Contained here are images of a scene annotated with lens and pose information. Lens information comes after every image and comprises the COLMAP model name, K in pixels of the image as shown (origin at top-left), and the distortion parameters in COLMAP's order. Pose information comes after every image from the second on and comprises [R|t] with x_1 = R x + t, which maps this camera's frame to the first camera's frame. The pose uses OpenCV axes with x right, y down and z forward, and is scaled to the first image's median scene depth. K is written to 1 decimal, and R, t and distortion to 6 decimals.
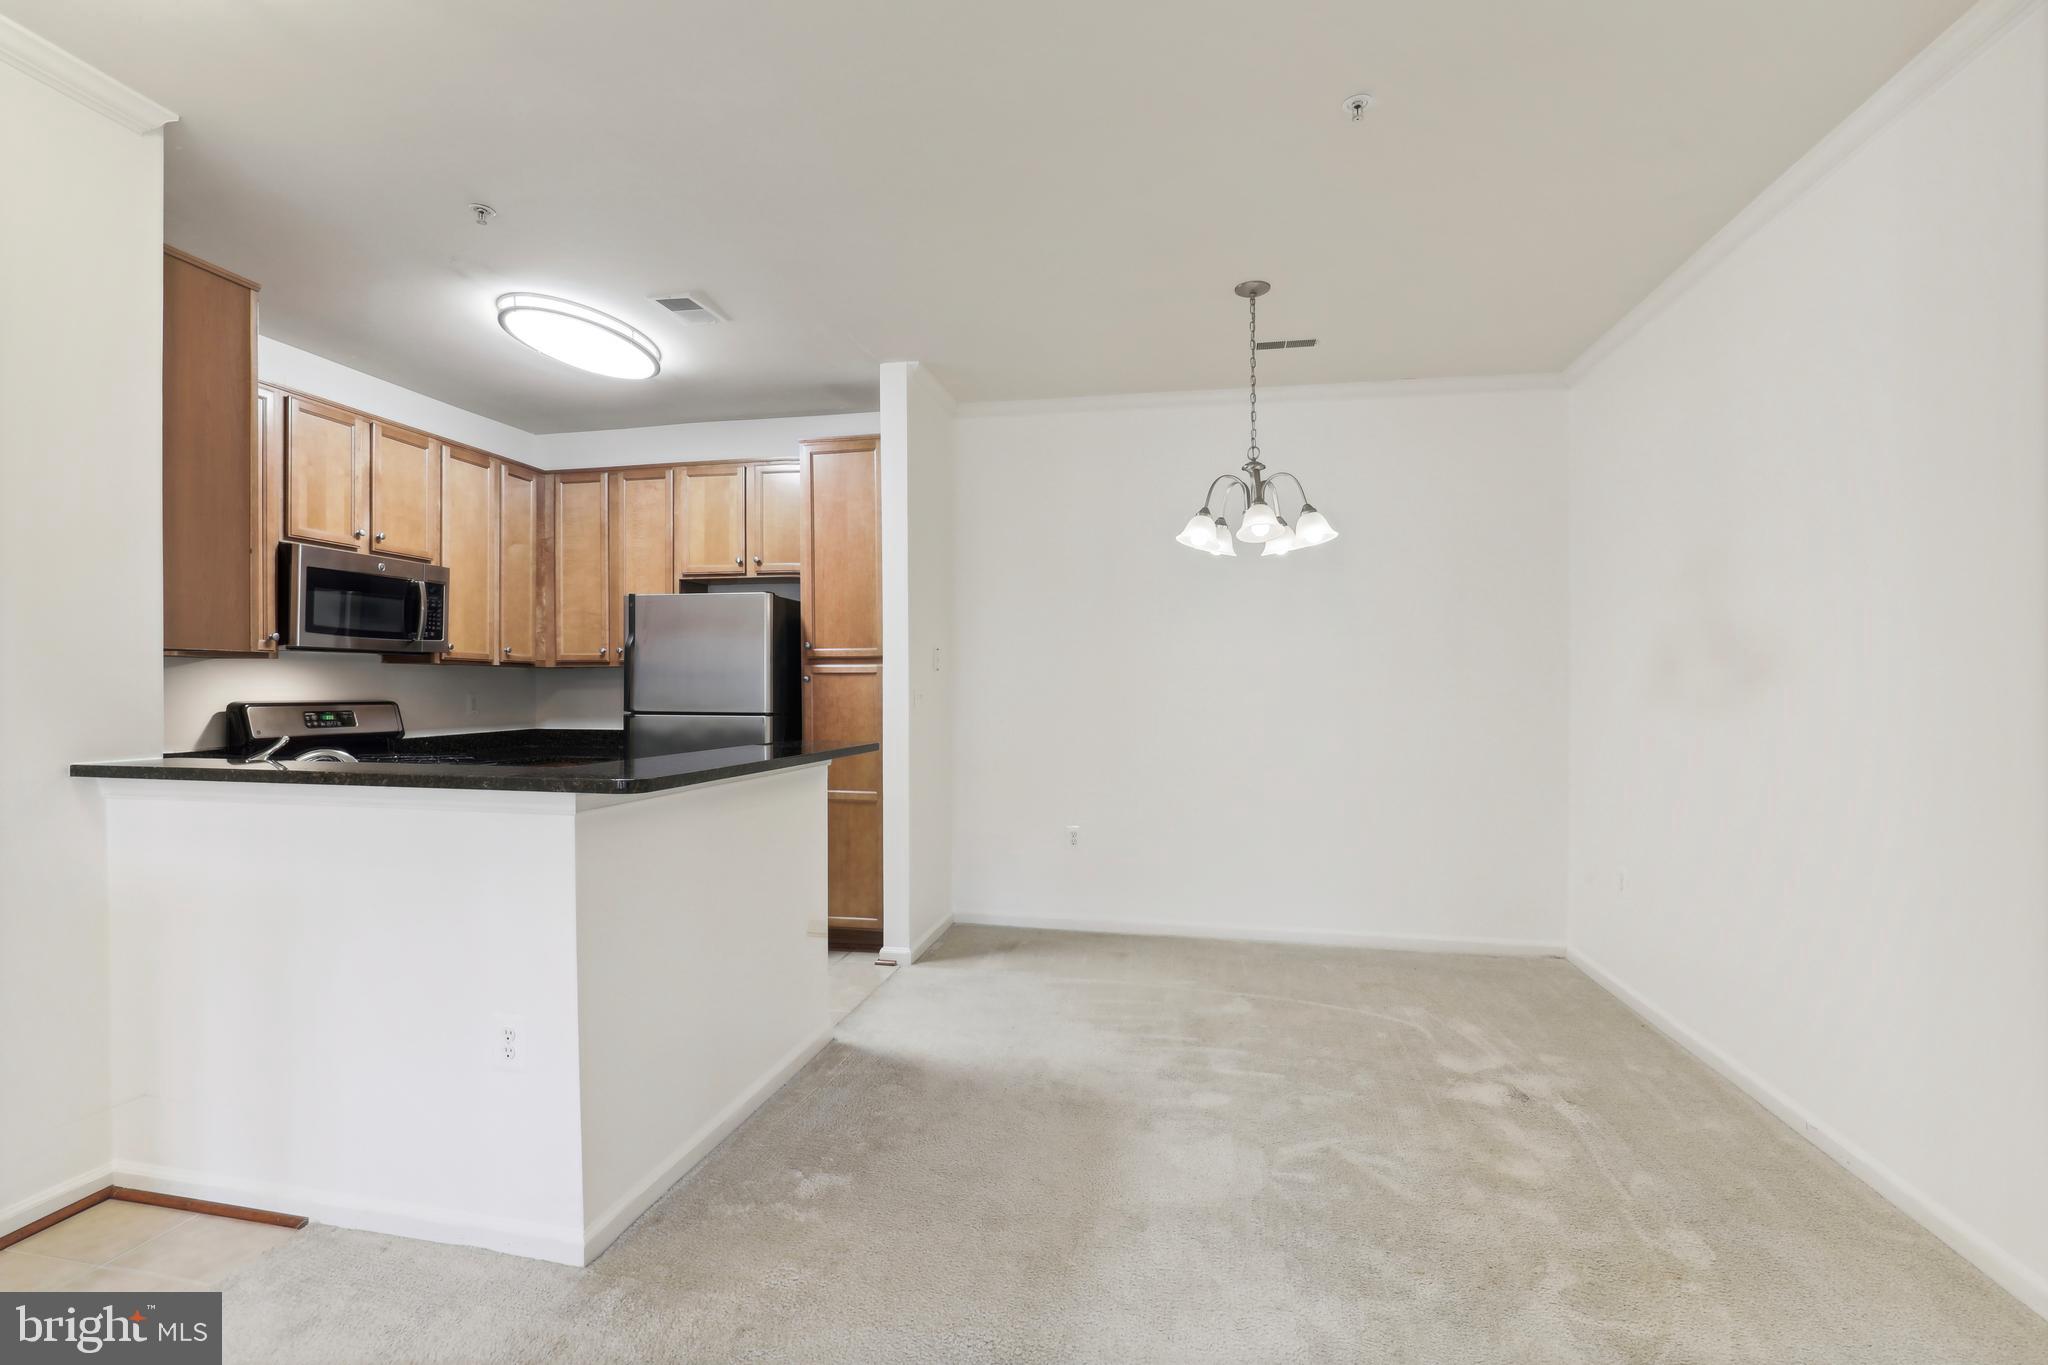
lens RADIAL K [[941.5, 0, 1020.3], [0, 941.5, 687.4], [0, 0, 1]] dist [-0.005516, -0.000358]
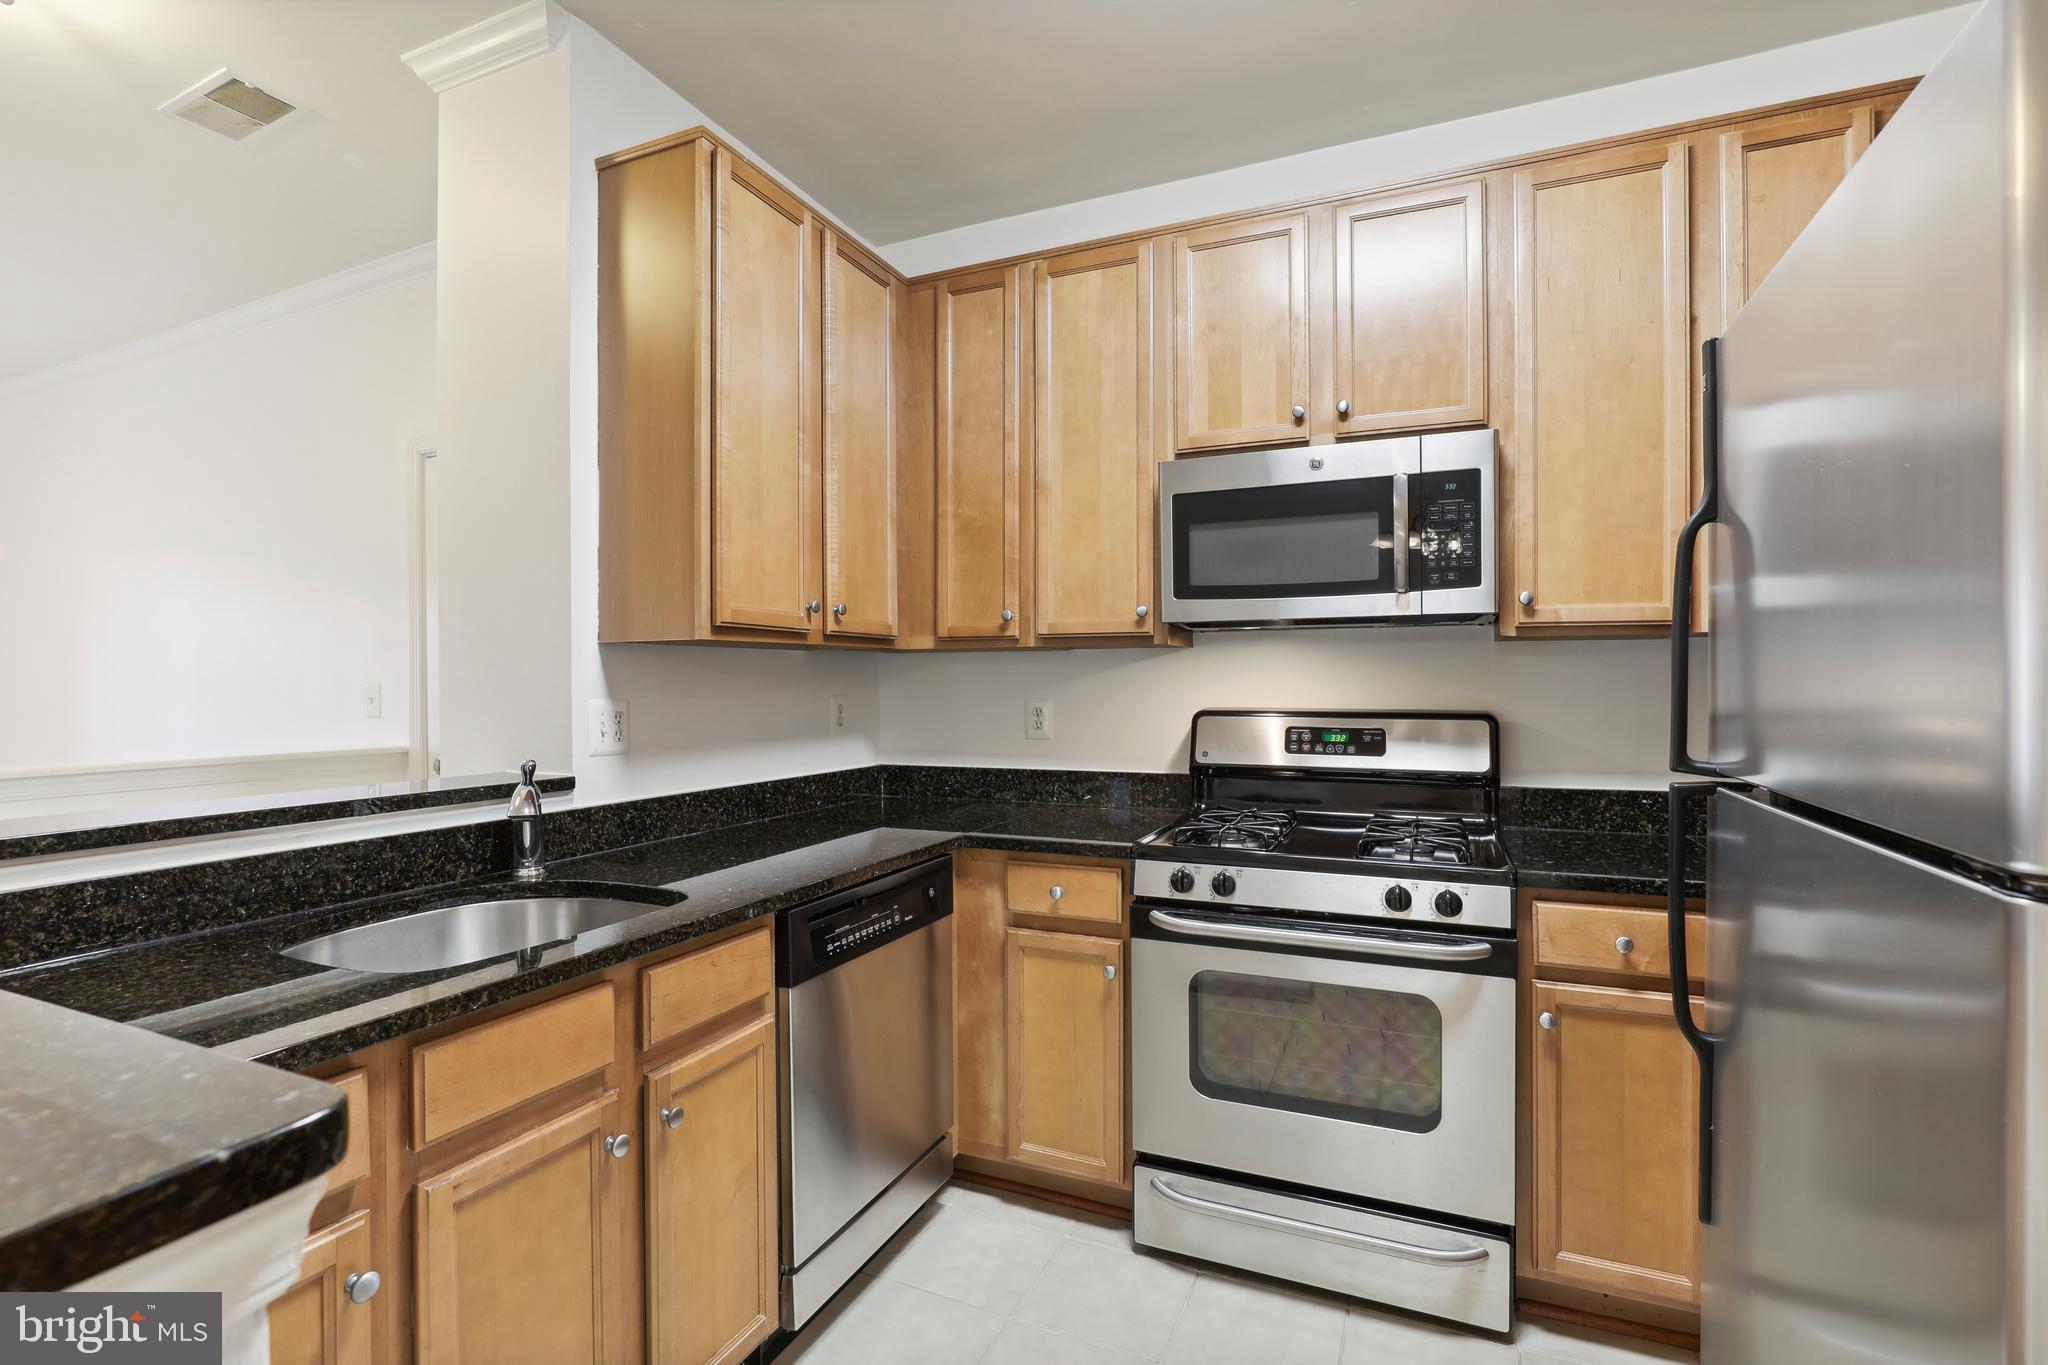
lens RADIAL K [[941.5, 0, 1025.4], [0, 941.5, 684.0], [0, 0, 1]] dist [-0.005516, -0.000358]
pose [[-0.211914, 0.002068, -0.977286, -0.111678], [0.009623, 0.999954, 0.000030, -0.004064], [0.977241, -0.009398, -0.211924, 0.946447]]
